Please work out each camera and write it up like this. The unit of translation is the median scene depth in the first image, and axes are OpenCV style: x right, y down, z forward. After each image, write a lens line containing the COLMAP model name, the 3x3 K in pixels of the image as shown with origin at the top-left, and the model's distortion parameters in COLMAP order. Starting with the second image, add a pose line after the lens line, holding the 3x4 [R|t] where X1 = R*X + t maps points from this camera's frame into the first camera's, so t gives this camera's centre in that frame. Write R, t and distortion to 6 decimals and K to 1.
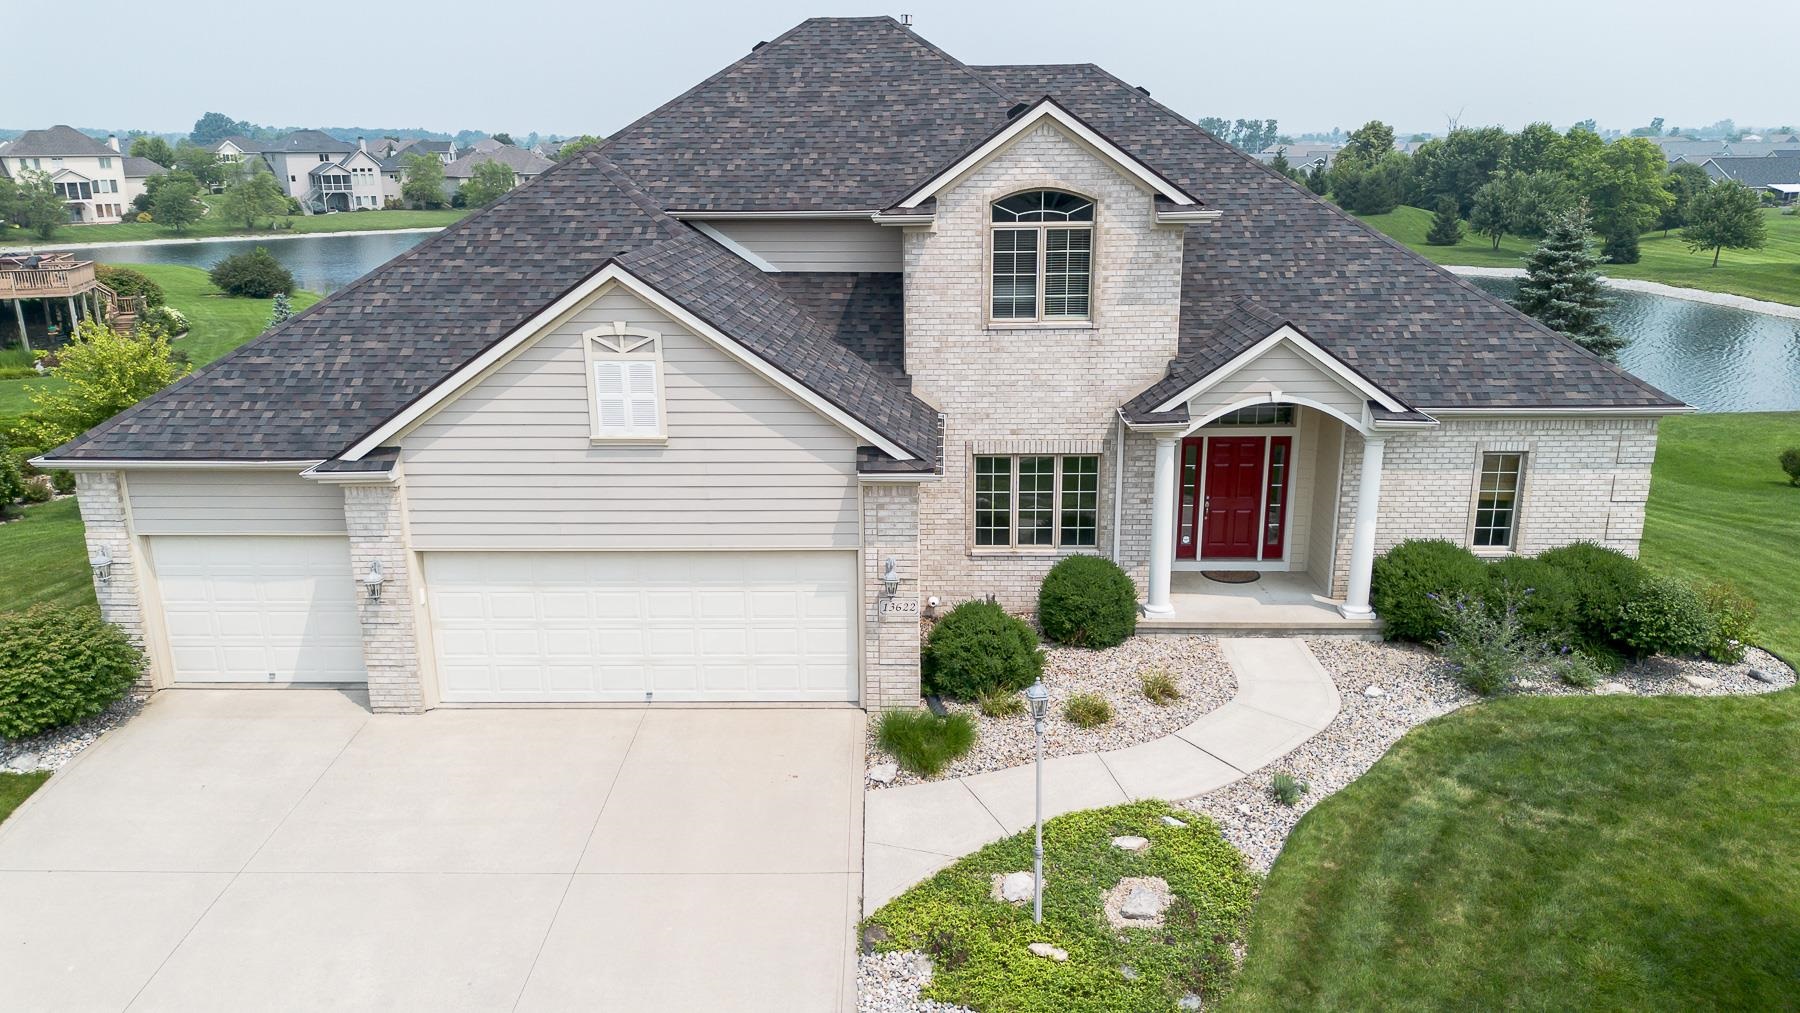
lens RADIAL K [[1257.5, 0, 900.0], [0, 1257.5, 506.5], [0, 0, 1]] dist [0.023186, -0.010759]
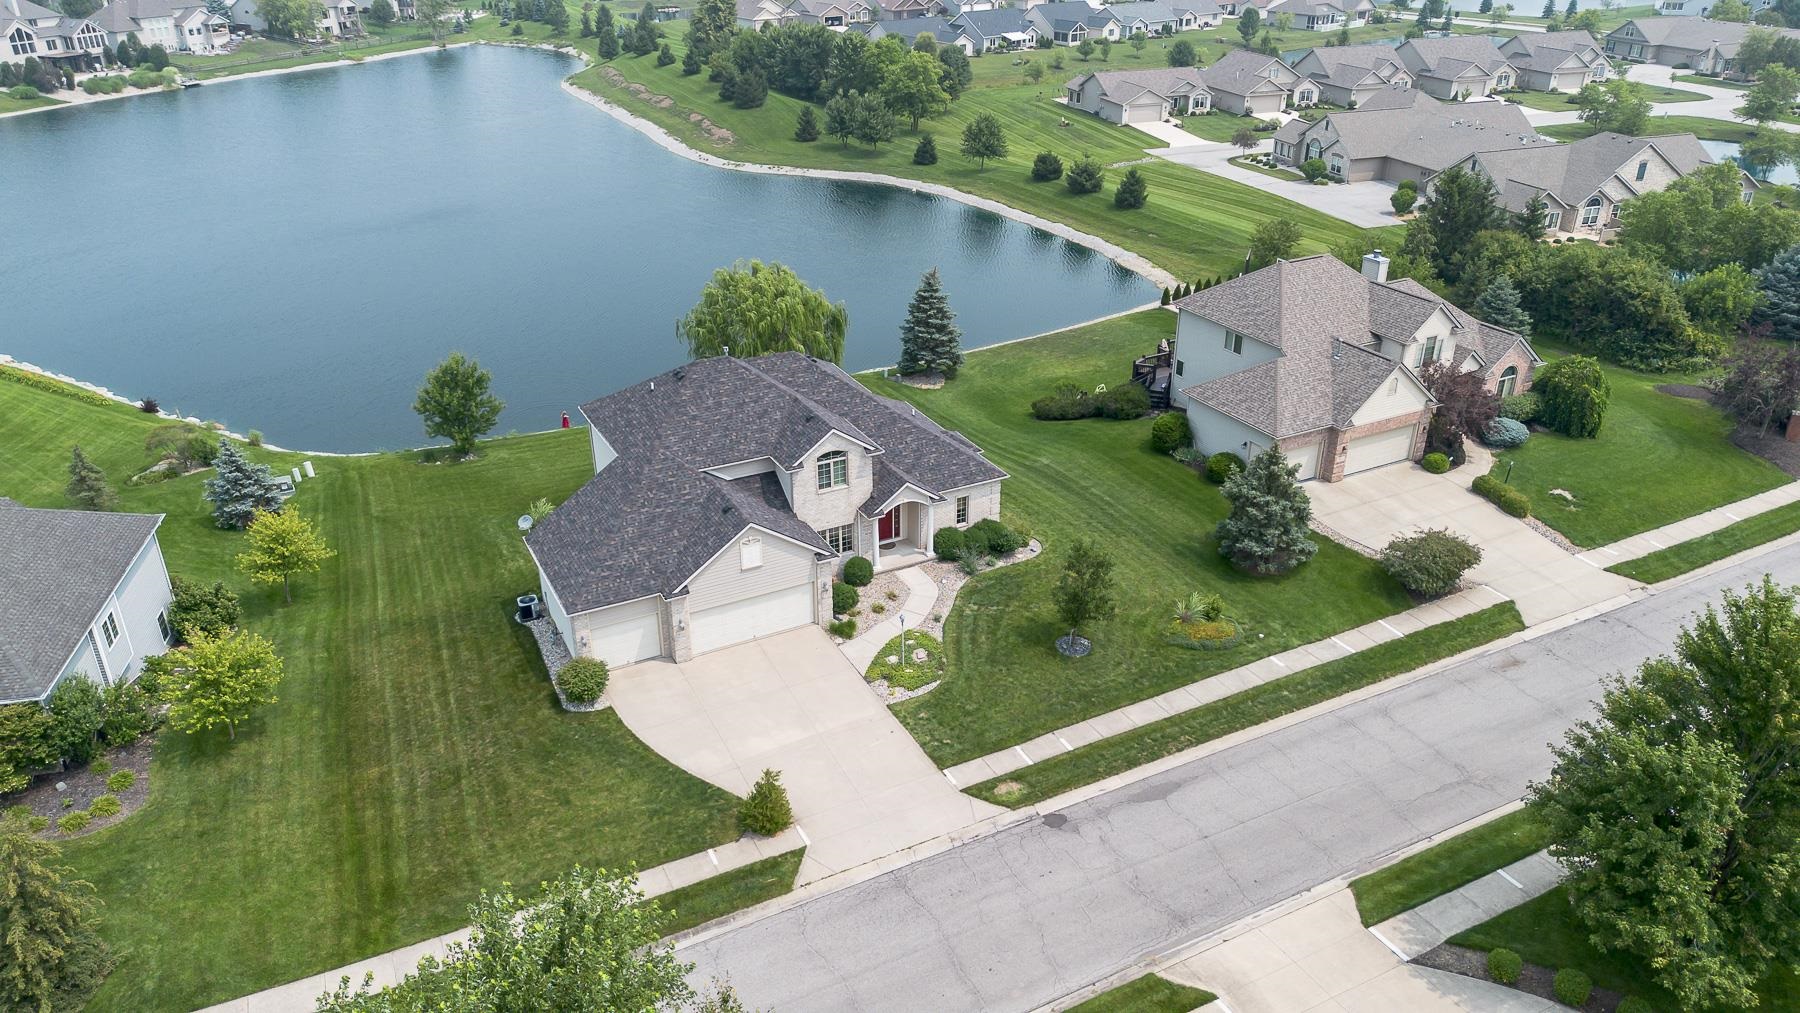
lens RADIAL K [[1241.5, 0, 899.0], [0, 1241.5, 486.3], [0, 0, 1]] dist [0.097878, -0.117005]
pose [[0.869487, -0.200892, 0.451260, -1.170857], [0.121587, 0.972497, 0.198663, -0.767634], [-0.478759, -0.117868, 0.869999, -1.808154]]
